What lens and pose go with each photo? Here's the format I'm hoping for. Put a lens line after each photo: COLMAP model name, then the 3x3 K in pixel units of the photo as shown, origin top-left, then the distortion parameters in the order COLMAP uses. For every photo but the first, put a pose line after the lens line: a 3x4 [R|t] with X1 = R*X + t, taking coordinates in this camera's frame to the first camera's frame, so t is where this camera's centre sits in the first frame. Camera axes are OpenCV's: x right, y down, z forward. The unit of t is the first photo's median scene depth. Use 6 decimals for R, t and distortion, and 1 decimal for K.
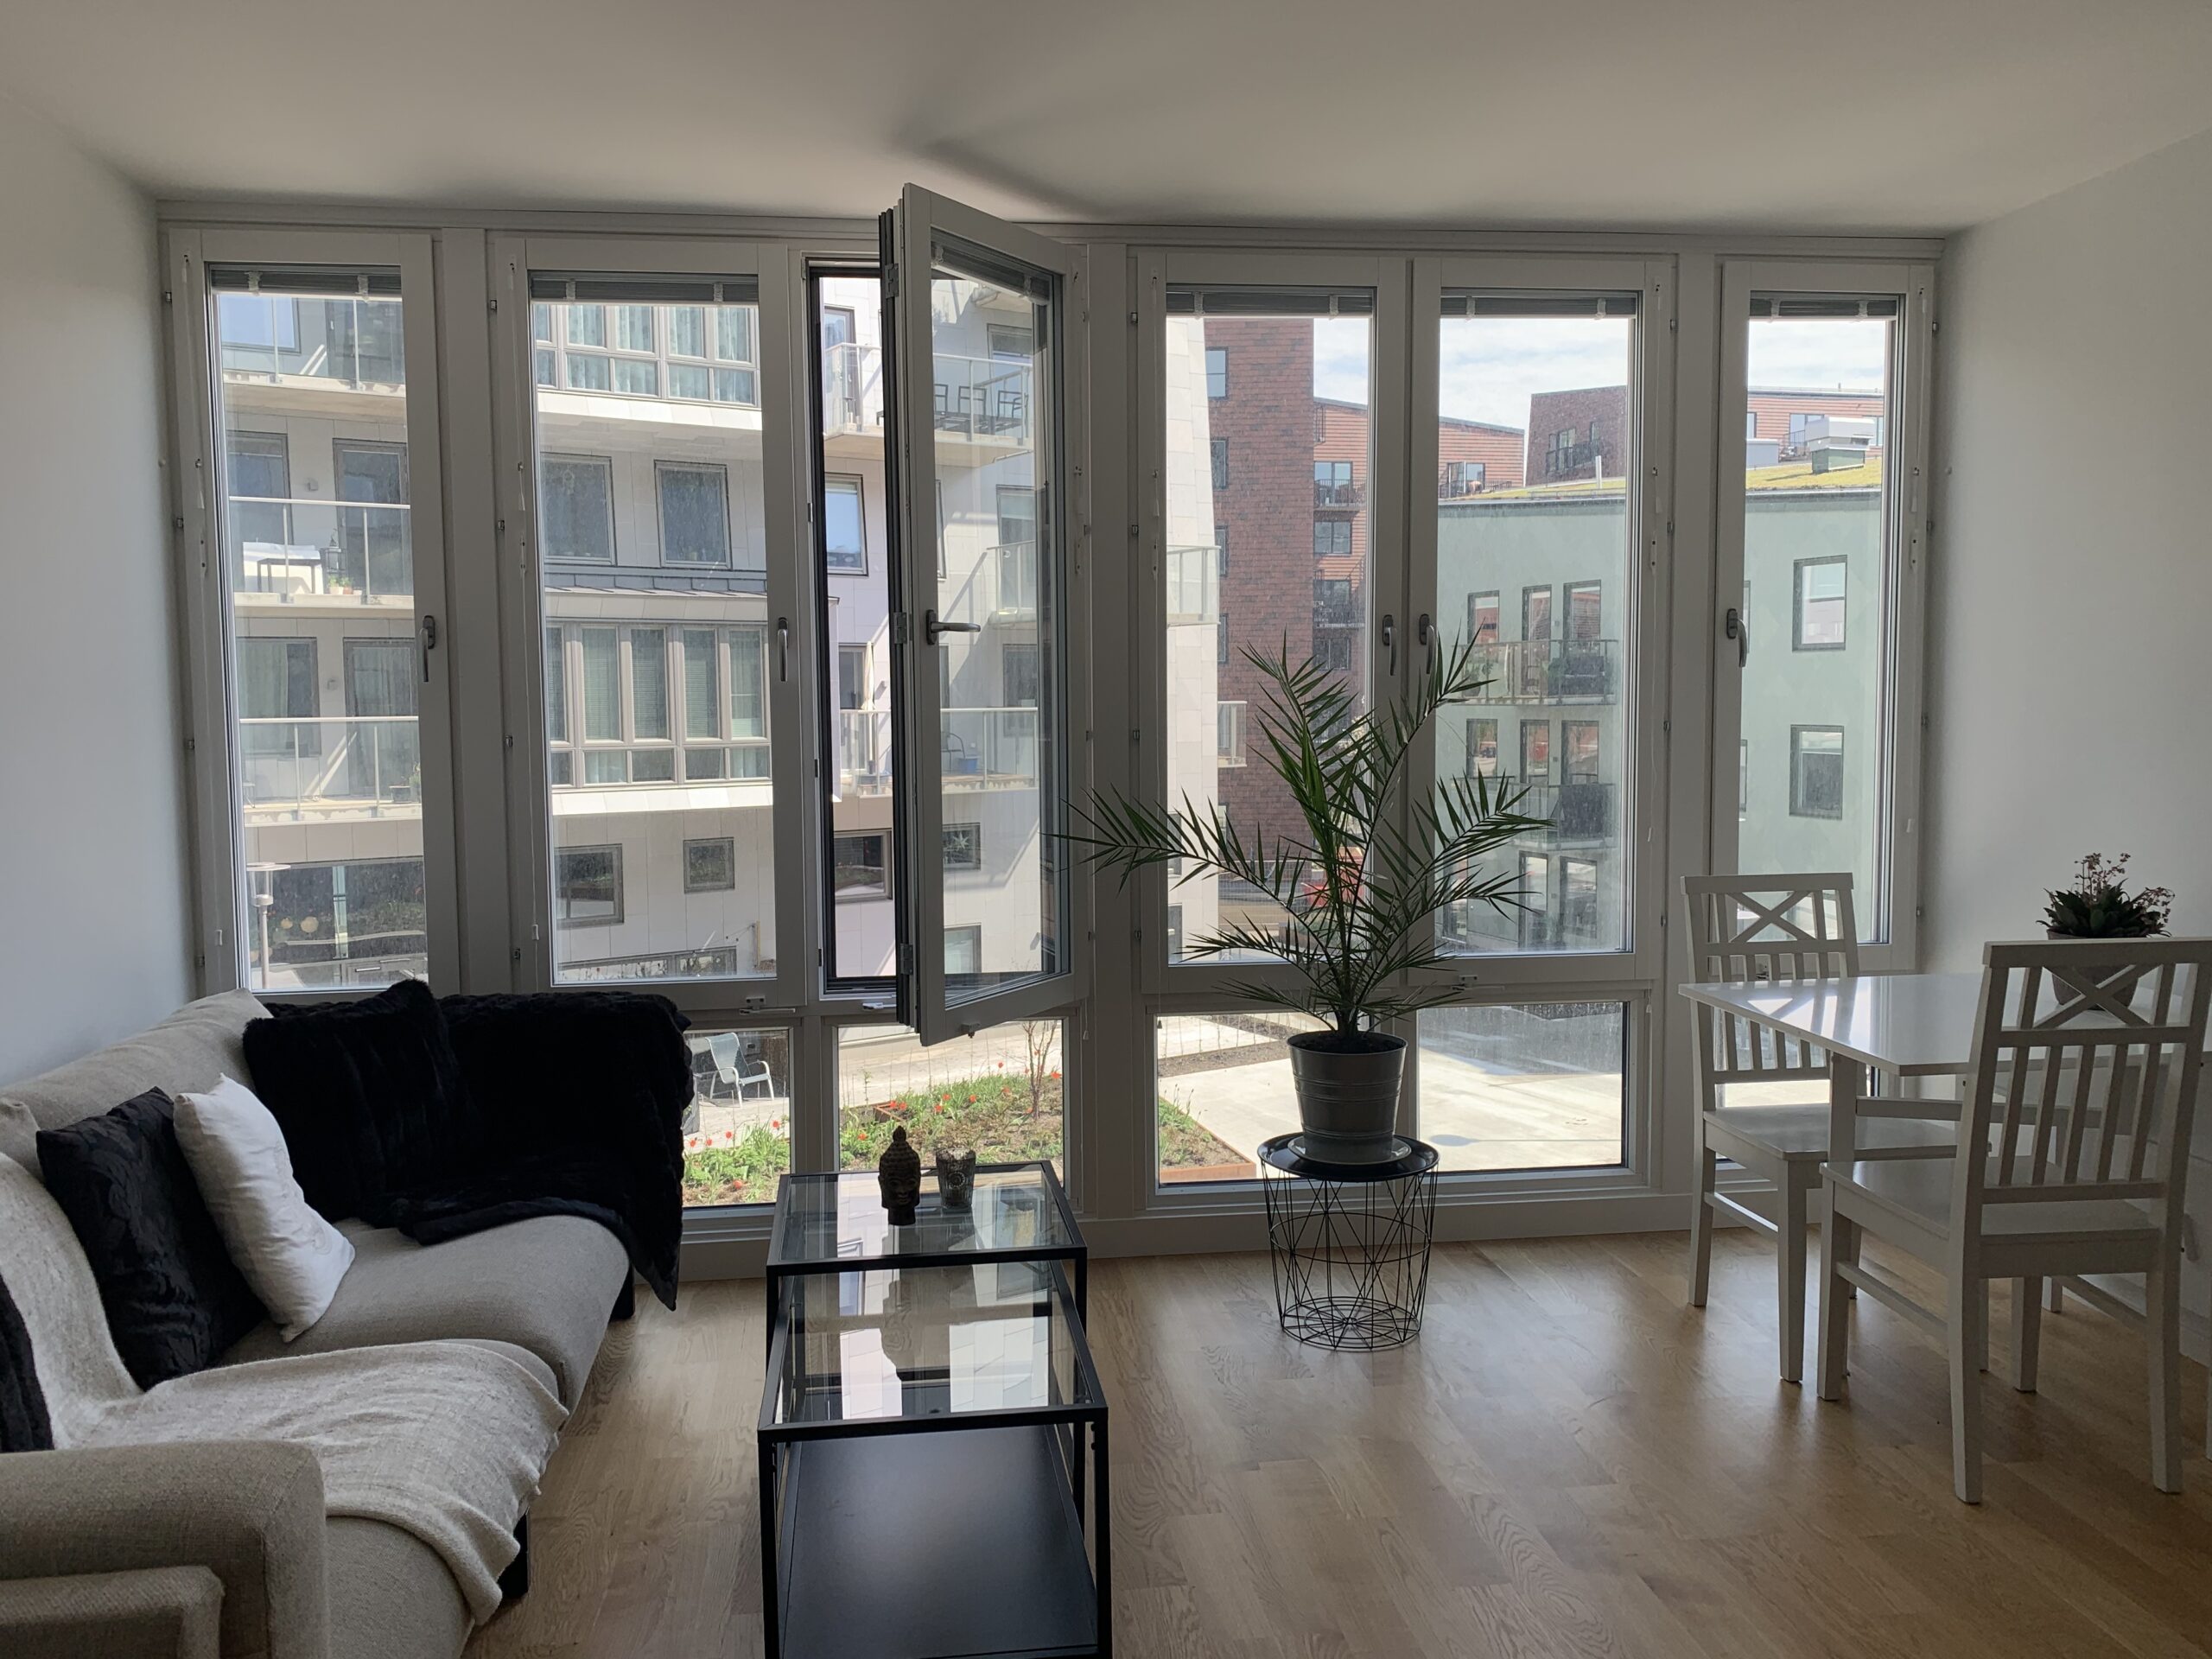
lens RADIAL K [[1664.2, 0, 1101.6], [0, 1664.2, 818.8], [0, 0, 1]] dist [0.041144, -0.046319]
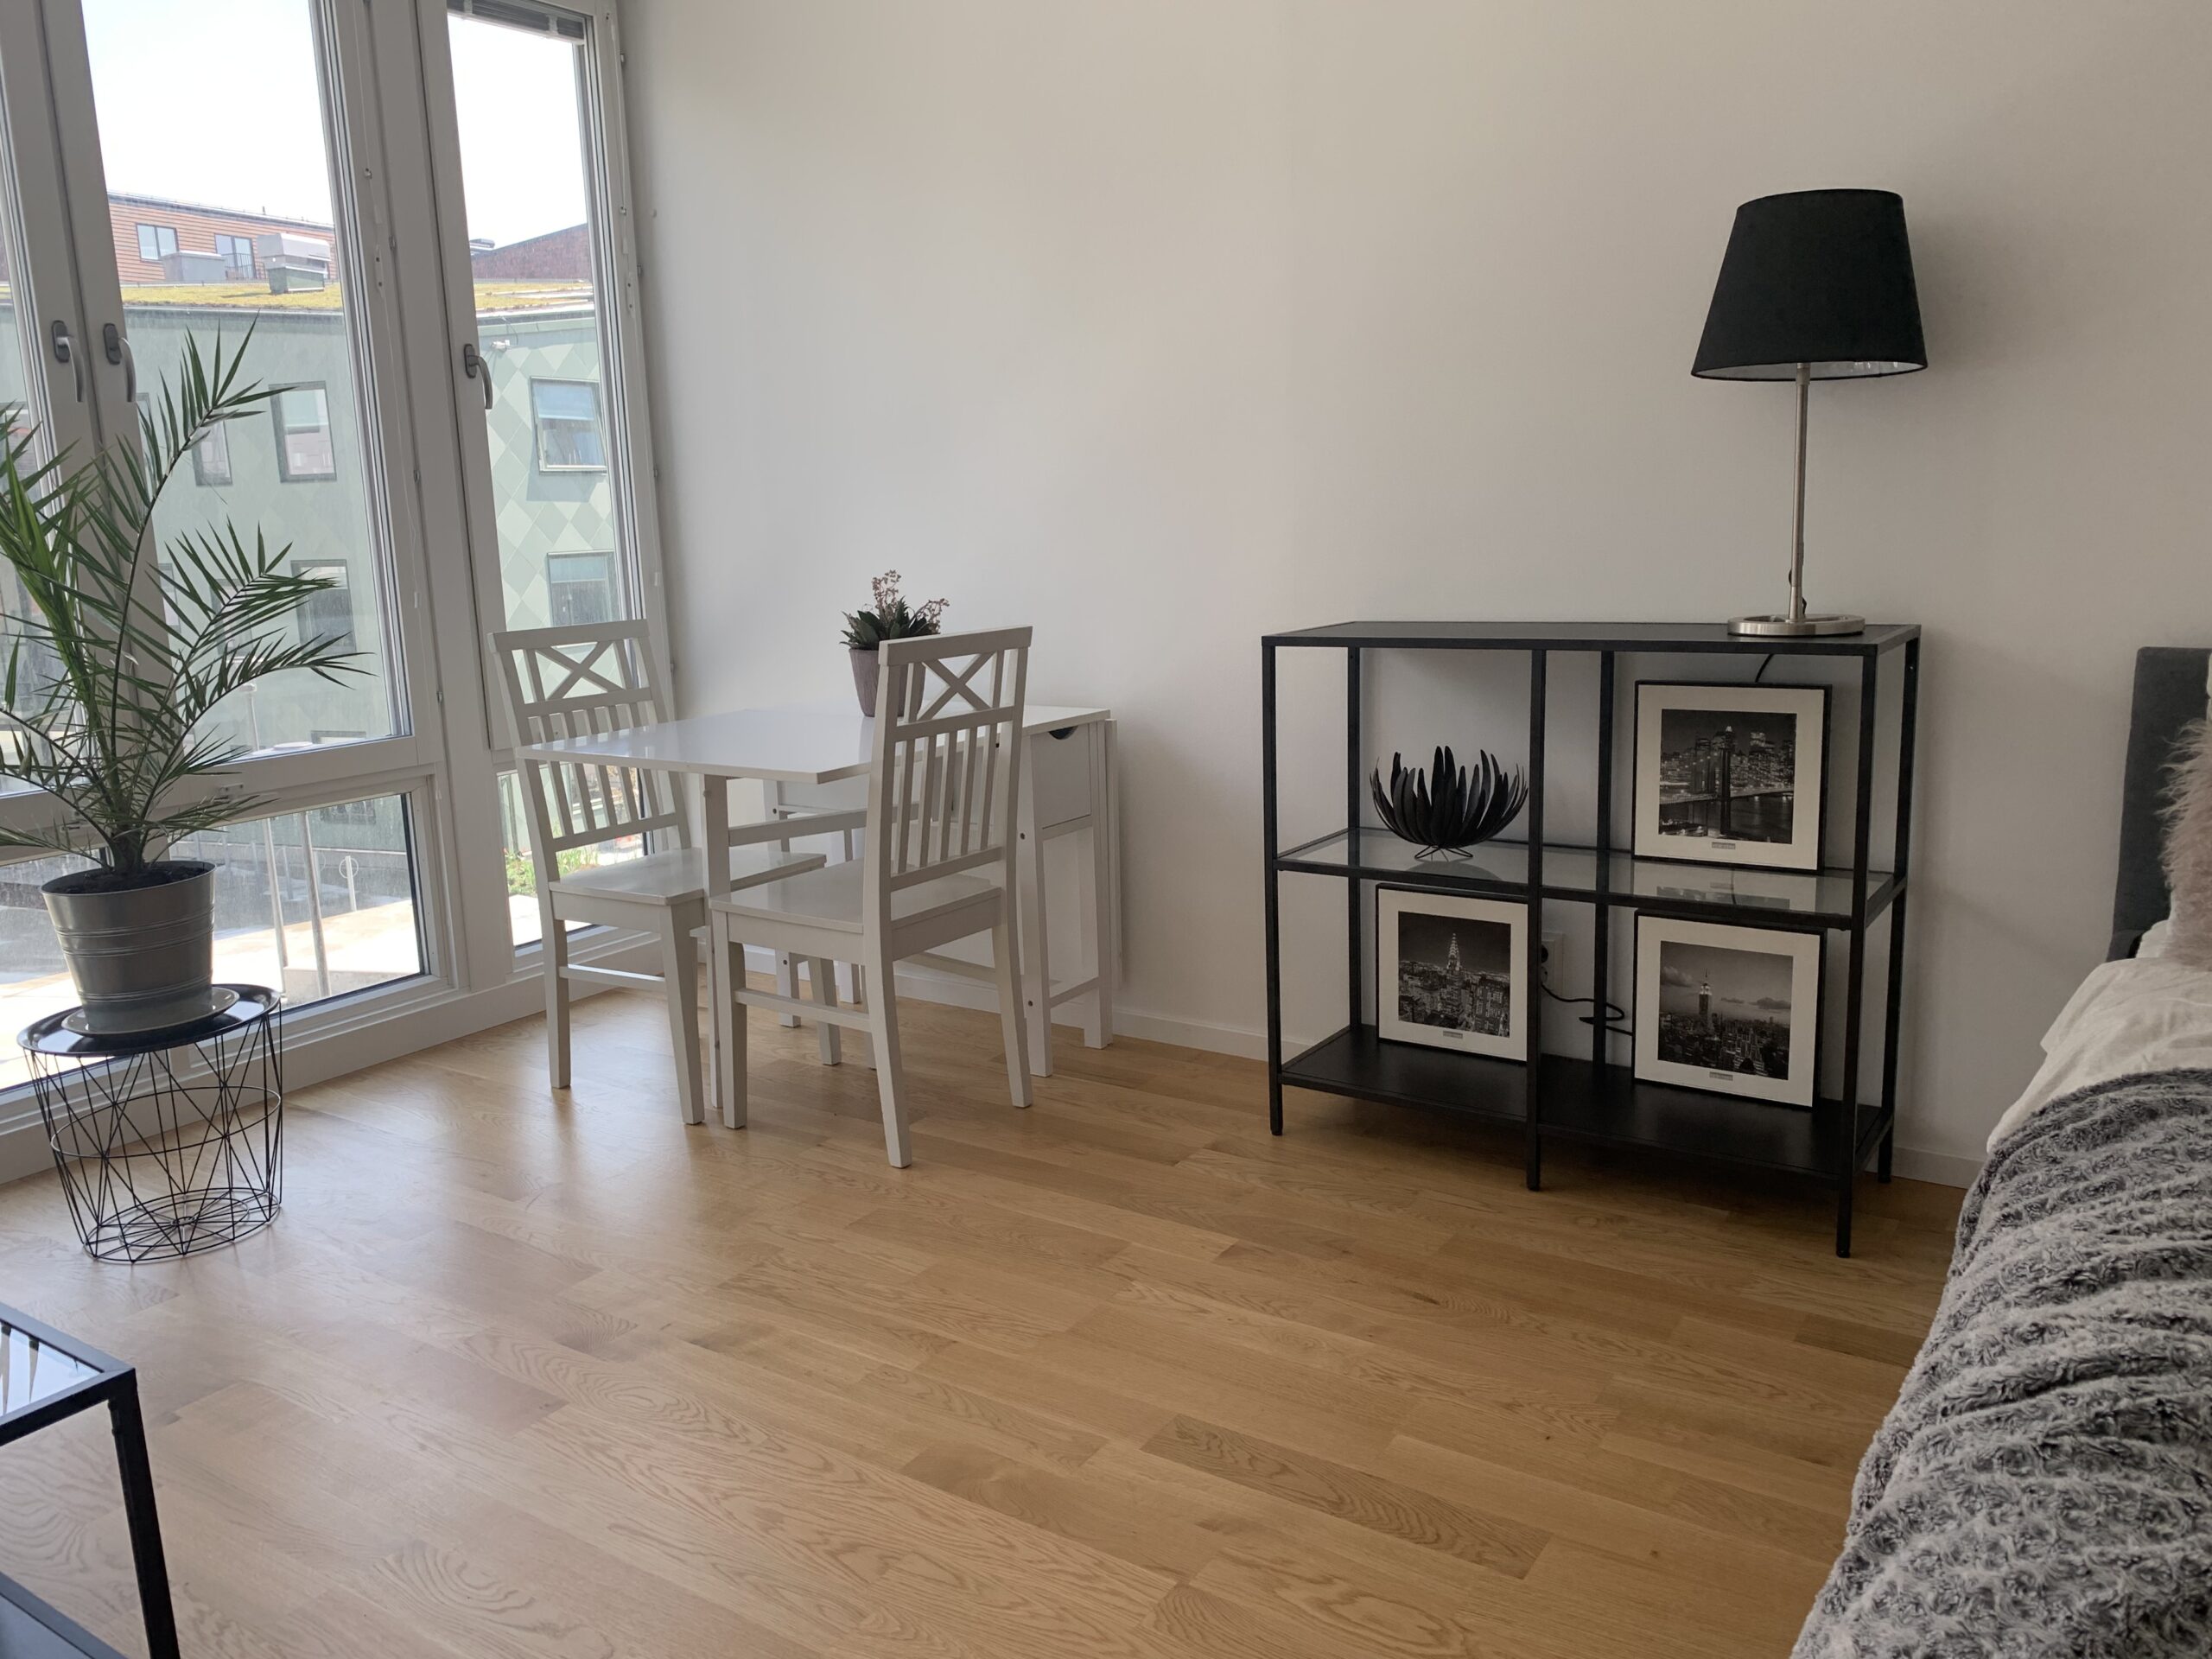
lens RADIAL K [[1664.2, 0, 1074.0], [0, 1664.2, 830.0], [0, 0, 1]] dist [0.041144, -0.046319]
pose [[0.667211, -0.153613, 0.728857, -0.115380], [0.081641, 0.987690, 0.133429, 0.043035], [-0.740381, -0.029521, 0.671539, 0.151082]]
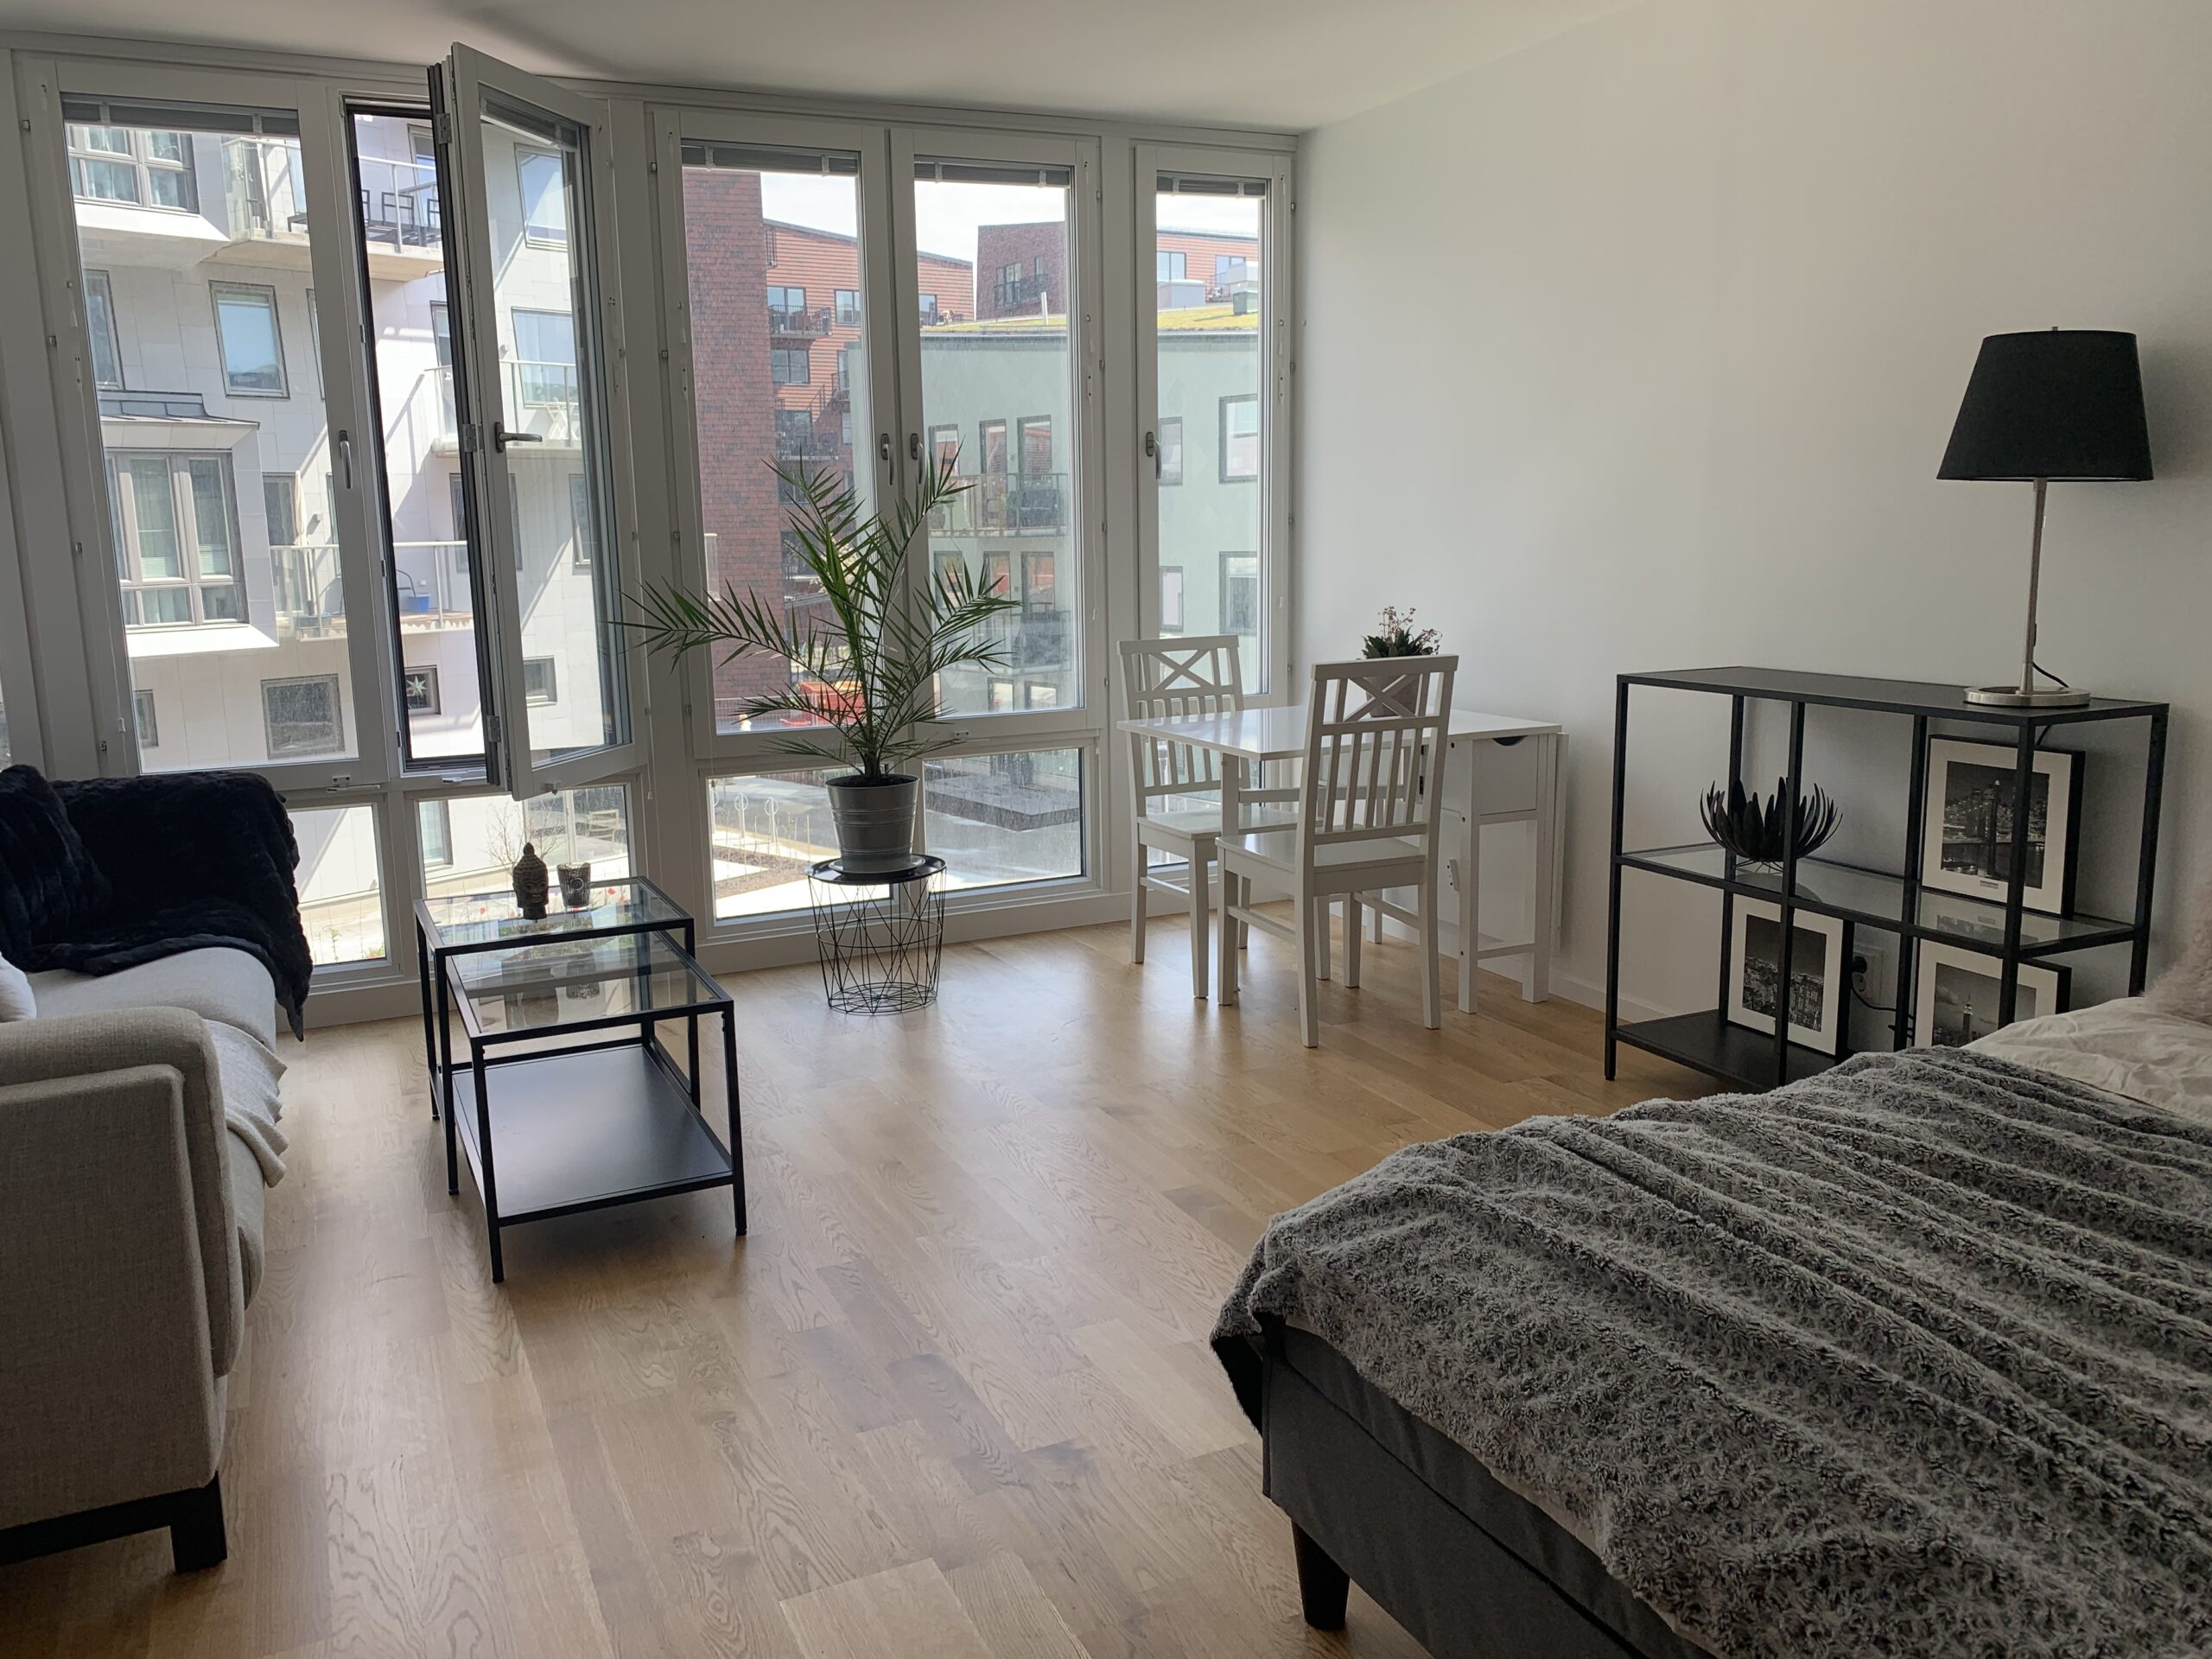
lens RADIAL K [[1664.2, 0, 1067.8], [0, 1664.2, 834.2], [0, 0, 1]] dist [0.041144, -0.046319]
pose [[0.955956, -0.063104, 0.286645, -0.068826], [0.032656, 0.993418, 0.109791, 0.039235], [-0.291686, -0.095595, 0.951725, -0.228640]]
